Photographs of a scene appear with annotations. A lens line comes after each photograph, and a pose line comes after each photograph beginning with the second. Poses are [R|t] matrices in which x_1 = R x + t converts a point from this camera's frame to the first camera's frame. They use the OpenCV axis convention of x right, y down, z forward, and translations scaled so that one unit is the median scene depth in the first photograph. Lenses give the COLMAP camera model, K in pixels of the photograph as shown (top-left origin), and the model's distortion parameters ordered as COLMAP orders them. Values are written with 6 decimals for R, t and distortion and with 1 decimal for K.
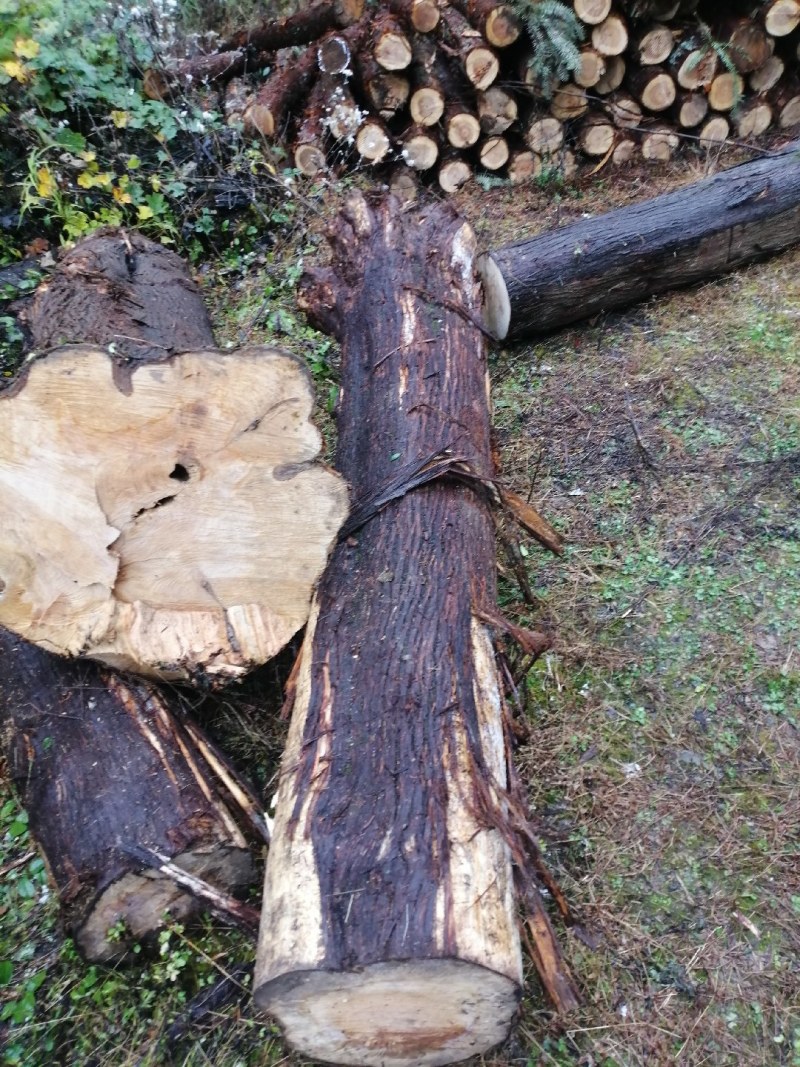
lens RADIAL K [[812.3, 0, 400.0], [0, 812.3, 533.5], [0, 0, 1]] dist [0.028252, -0.045063]
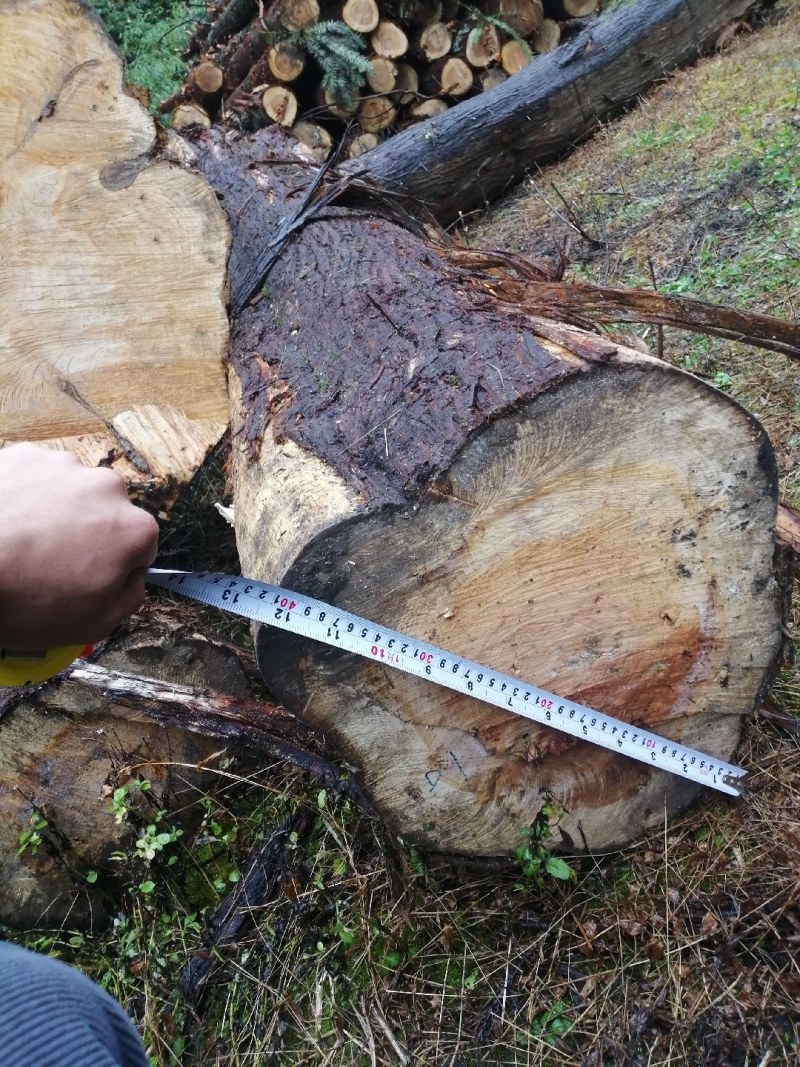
lens RADIAL K [[830.3, 0, 400.0], [0, 830.3, 533.5], [0, 0, 1]] dist [0.002490, -0.054016]
pose [[0.929936, -0.360073, 0.074615, -0.044276], [0.367722, 0.910462, -0.189311, 0.242125], [0.000231, 0.203484, 0.979078, 0.203296]]
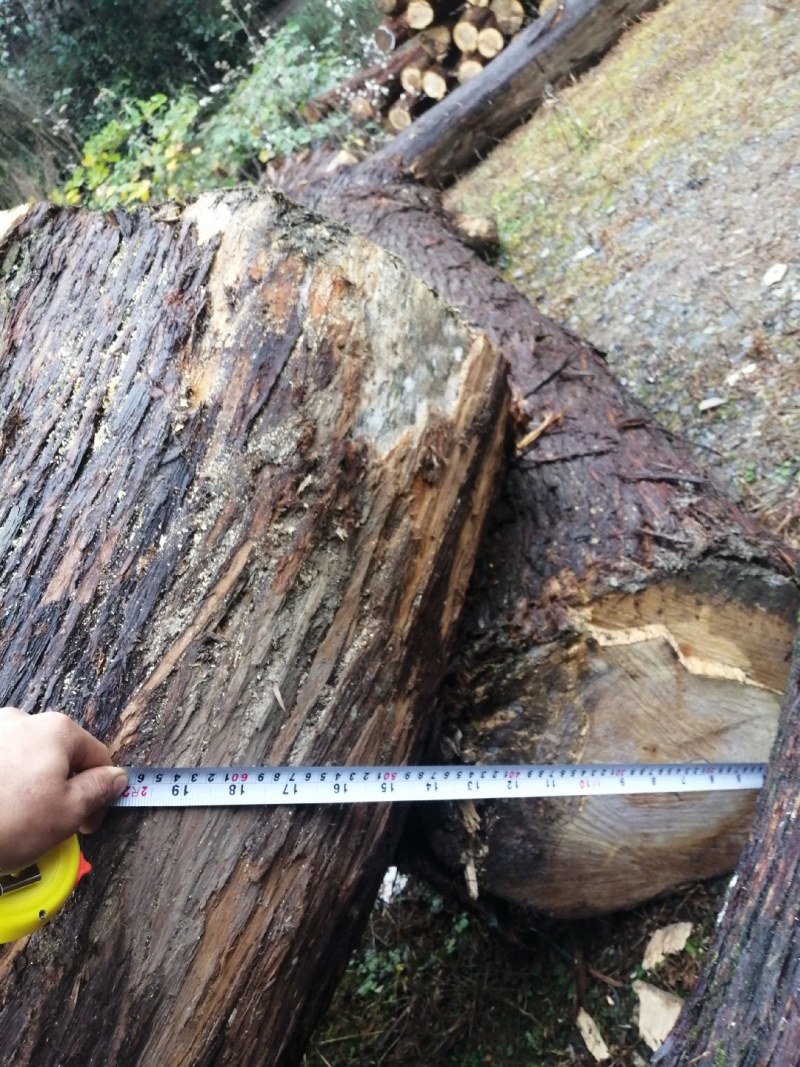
lens RADIAL K [[816.6, 0, 400.0], [0, 816.6, 533.5], [0, 0, 1]] dist [0.076041, -0.157838]
pose [[0.782000, -0.138111, -0.607784, 1.025265], [0.177114, 0.984181, 0.004241, 0.343096], [0.597584, -0.110964, 0.794091, -0.215666]]
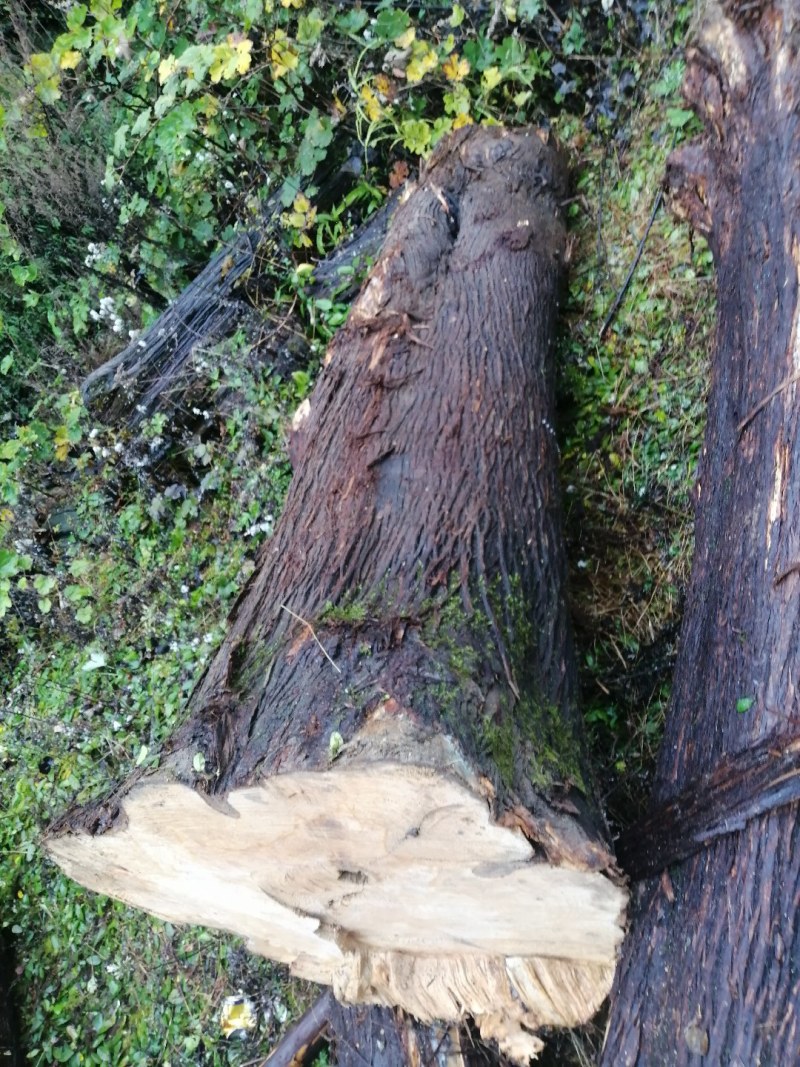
lens RADIAL K [[855.1, 0, 400.0], [0, 855.1, 533.5], [0, 0, 1]] dist [0.011369, 0.013423]
pose [[0.761290, -0.070181, -0.644602, 0.137765], [0.270226, 0.938020, 0.217016, -0.268957], [0.589420, -0.339400, 0.733070, 0.320118]]
